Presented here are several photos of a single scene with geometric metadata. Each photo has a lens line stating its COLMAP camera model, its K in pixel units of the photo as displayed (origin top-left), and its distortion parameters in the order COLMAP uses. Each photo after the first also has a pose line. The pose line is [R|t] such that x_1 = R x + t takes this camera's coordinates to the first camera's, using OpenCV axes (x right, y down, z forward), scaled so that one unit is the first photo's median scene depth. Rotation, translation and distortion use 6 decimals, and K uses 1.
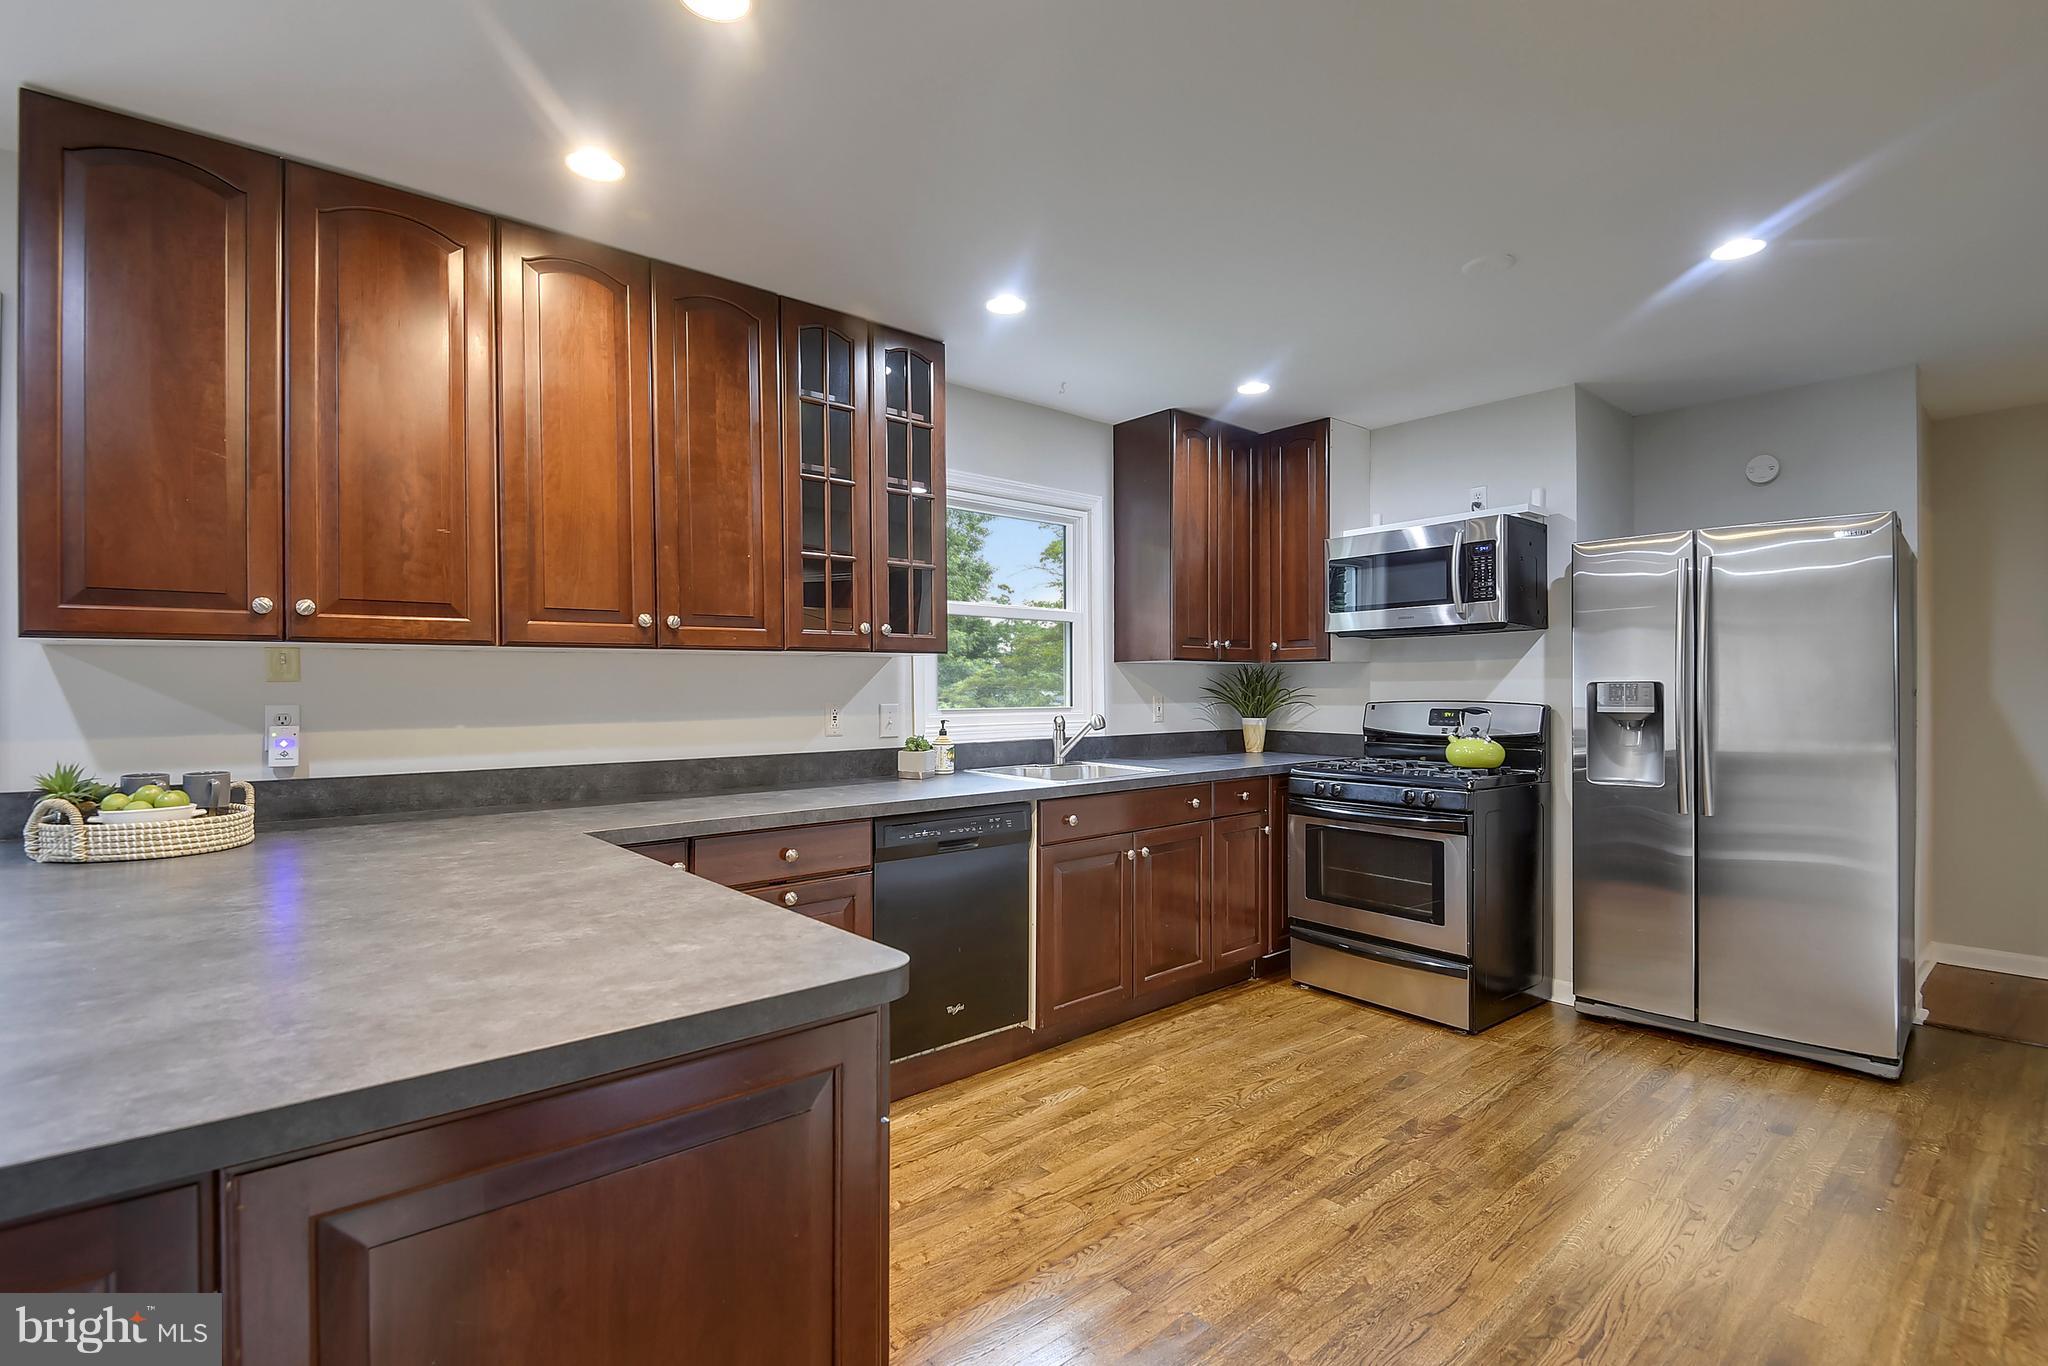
lens RADIAL K [[954.1, 0, 1010.1], [0, 954.1, 705.8], [0, 0, 1]] dist [-0.002817, -0.000797]
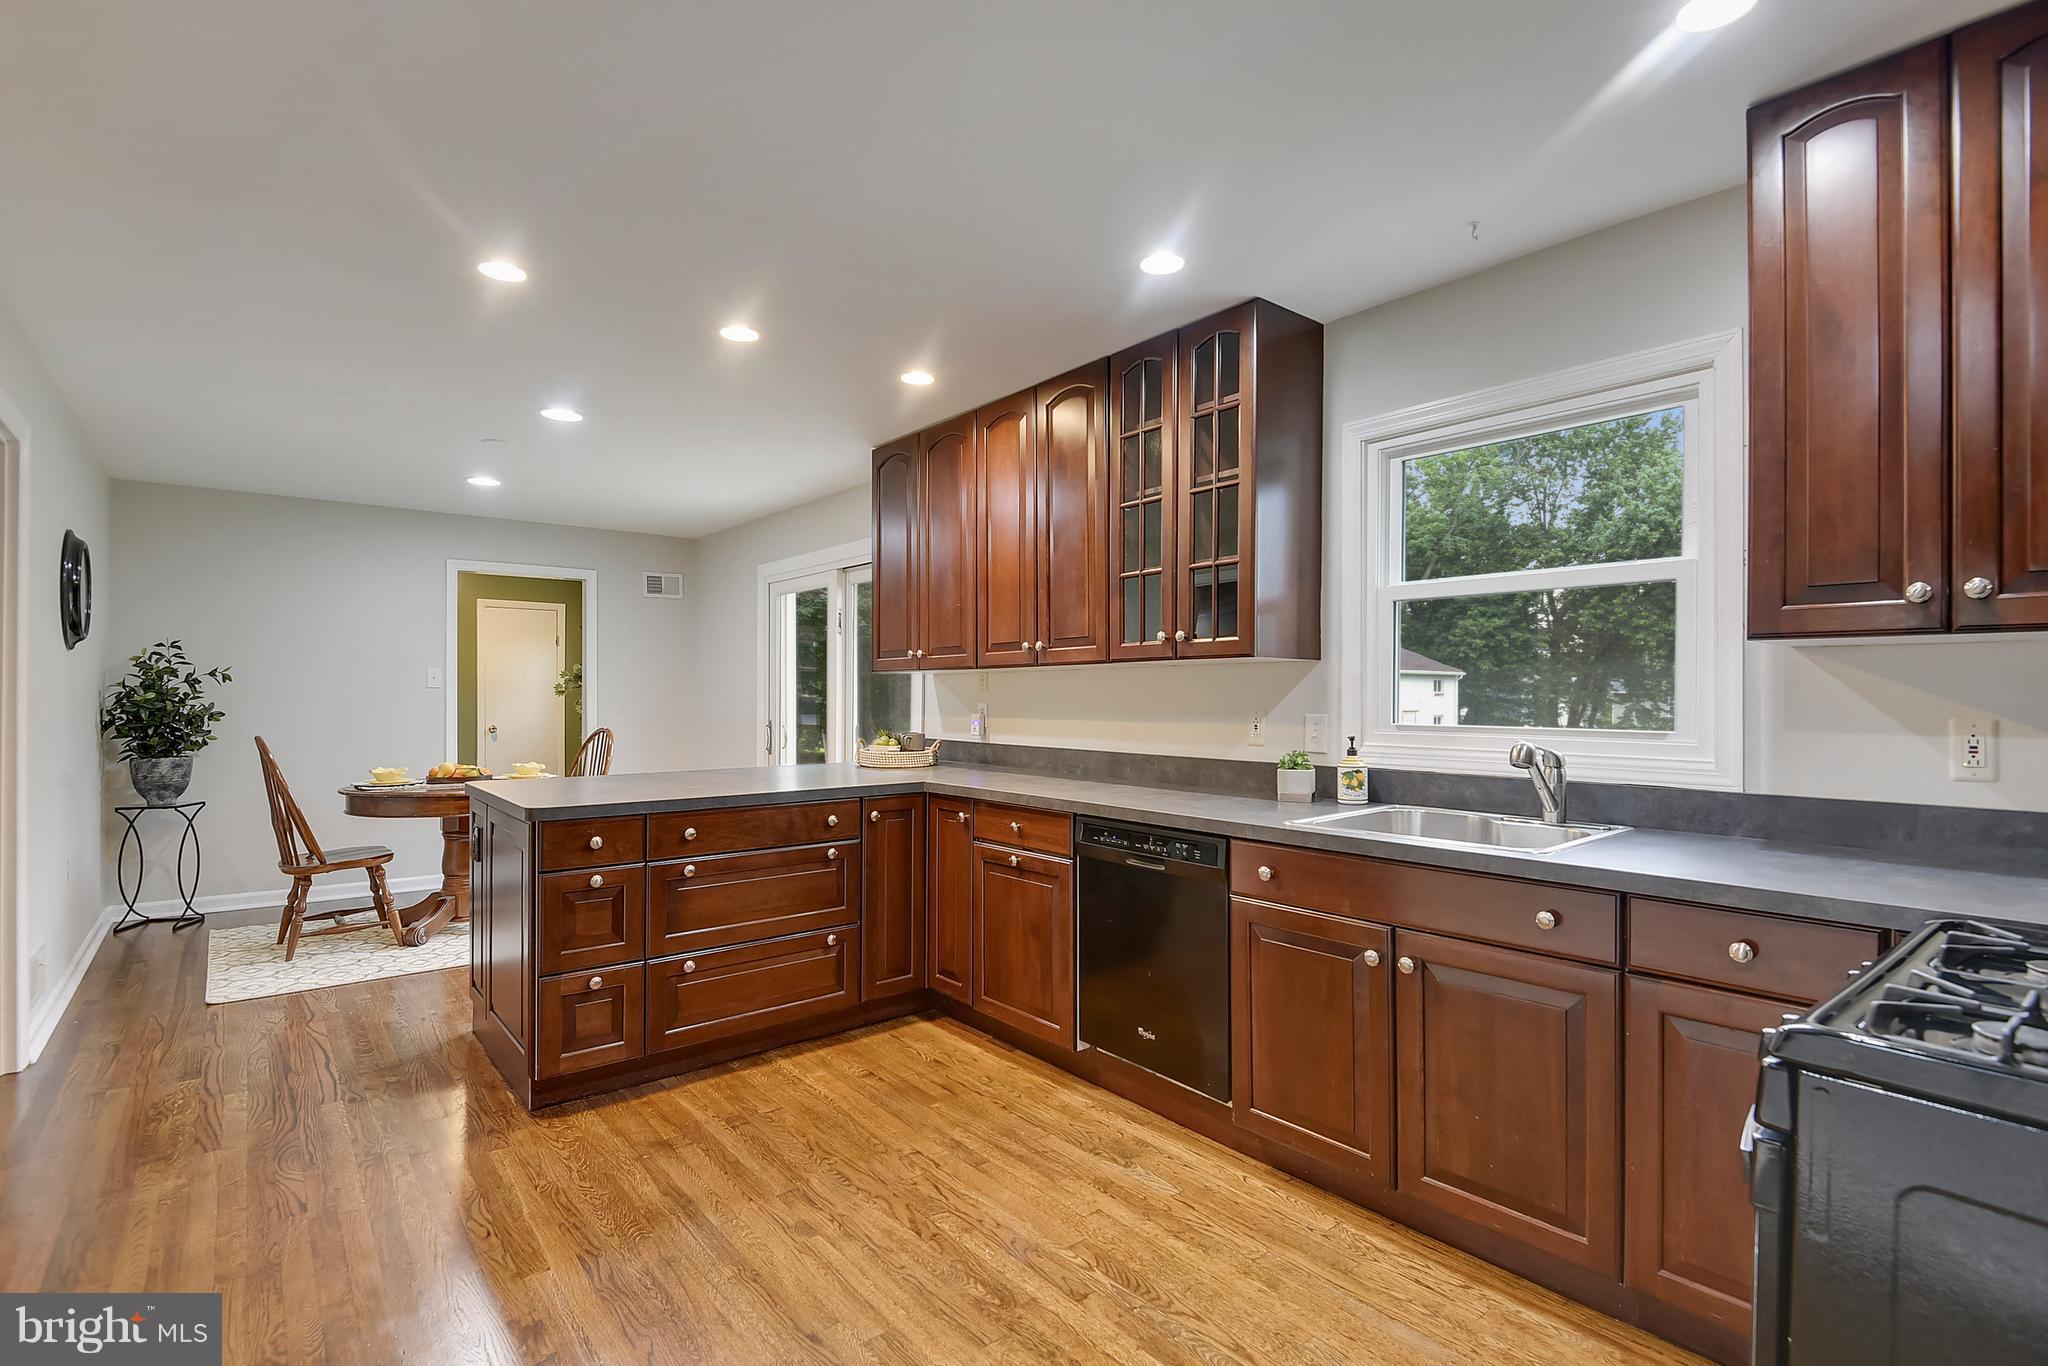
lens RADIAL K [[972.5, 0, 1024.0], [0, 972.5, 683.0], [0, 0, 1]] dist [-0.003524, -0.000555]
pose [[-0.031656, -0.002553, -0.999496, 0.822688], [-0.014305, 0.999895, -0.002101, -0.026611], [0.999396, 0.014231, -0.031689, 0.809207]]
